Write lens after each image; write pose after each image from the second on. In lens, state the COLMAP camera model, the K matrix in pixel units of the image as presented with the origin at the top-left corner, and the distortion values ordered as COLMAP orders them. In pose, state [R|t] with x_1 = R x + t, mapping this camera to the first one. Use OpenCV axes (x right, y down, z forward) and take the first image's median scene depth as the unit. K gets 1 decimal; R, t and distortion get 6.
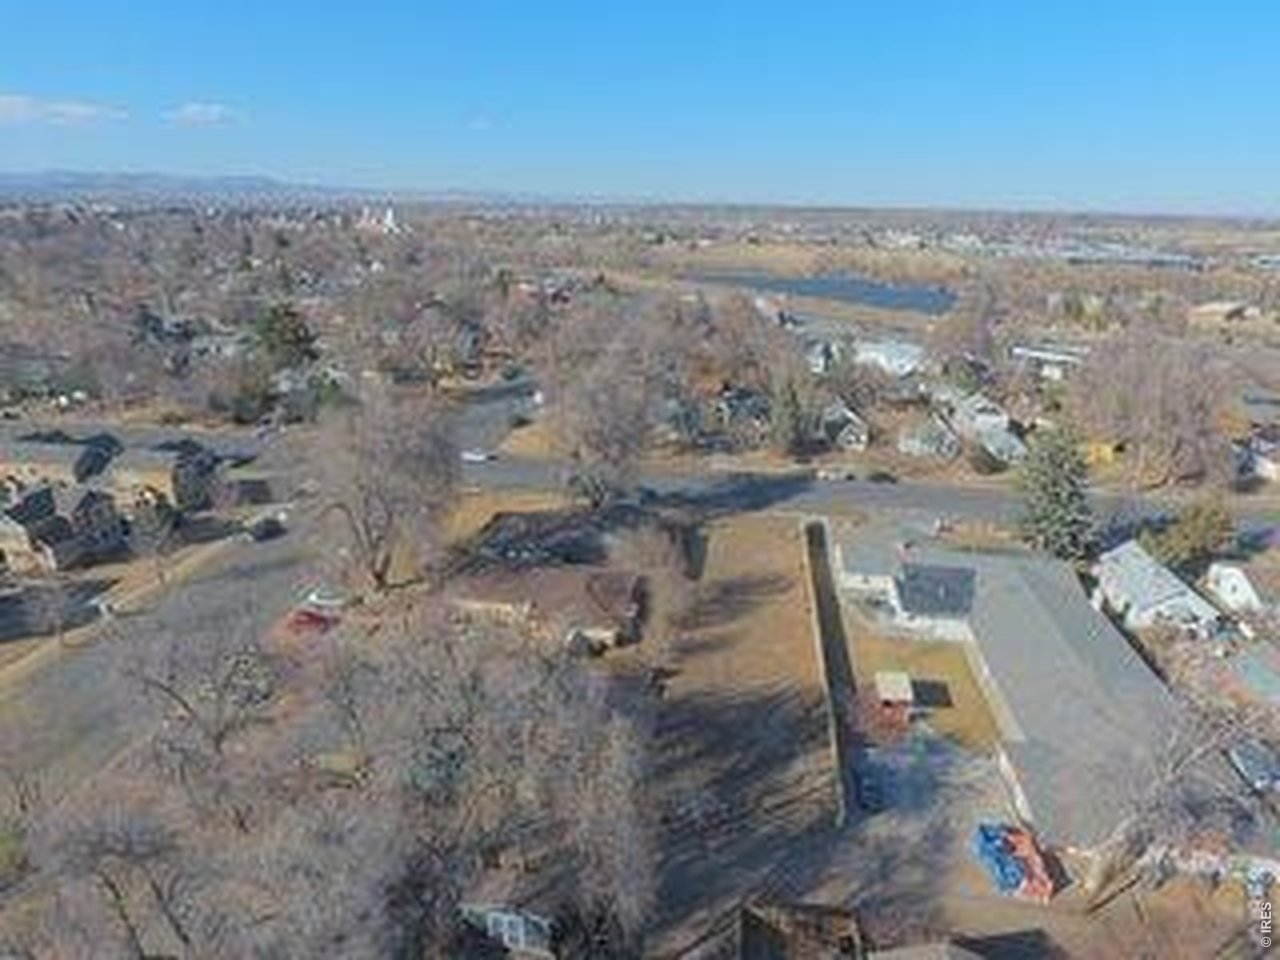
lens RADIAL K [[742.0, 0, 648.1], [0, 742.0, 487.5], [0, 0, 1]] dist [-0.002449, -0.006043]
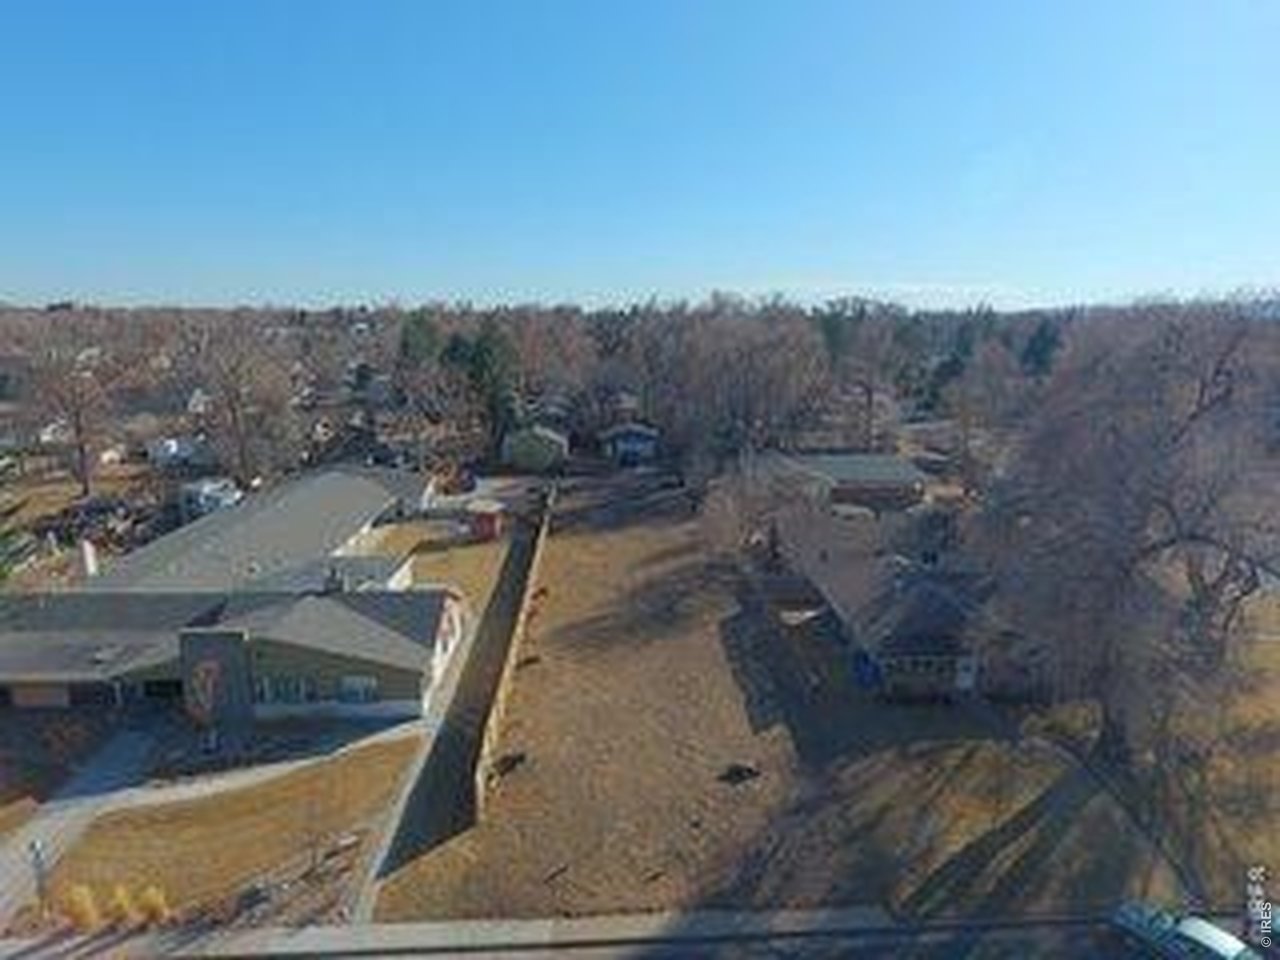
lens RADIAL K [[742.0, 0, 645.7], [0, 742.0, 476.9], [0, 0, 1]] dist [-0.002449, -0.006043]
pose [[-0.978483, 0.000223, -0.206330, 0.211516], [-0.111348, 0.841312, 0.528958, -0.235230], [0.173705, 0.540550, -0.823184, 1.231490]]
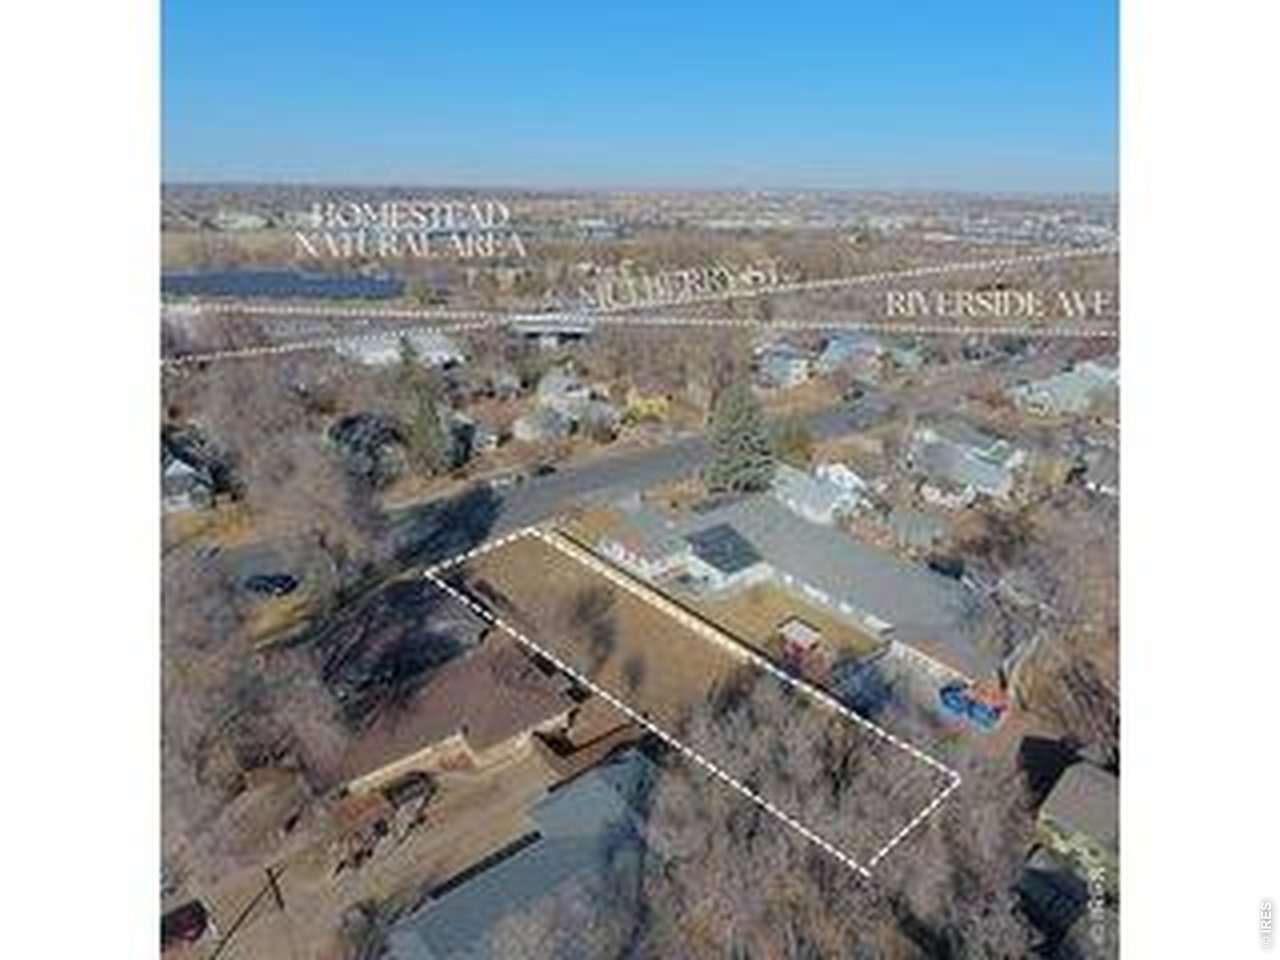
lens RADIAL K [[742.0, 0, 652.1], [0, 742.0, 475.4], [0, 0, 1]] dist [-0.002449, -0.006043]
pose [[0.674333, -0.272462, 0.686324, -0.371923], [0.261179, 0.957364, 0.123445, -0.118256], [-0.690696, 0.096010, 0.716743, 0.182189]]
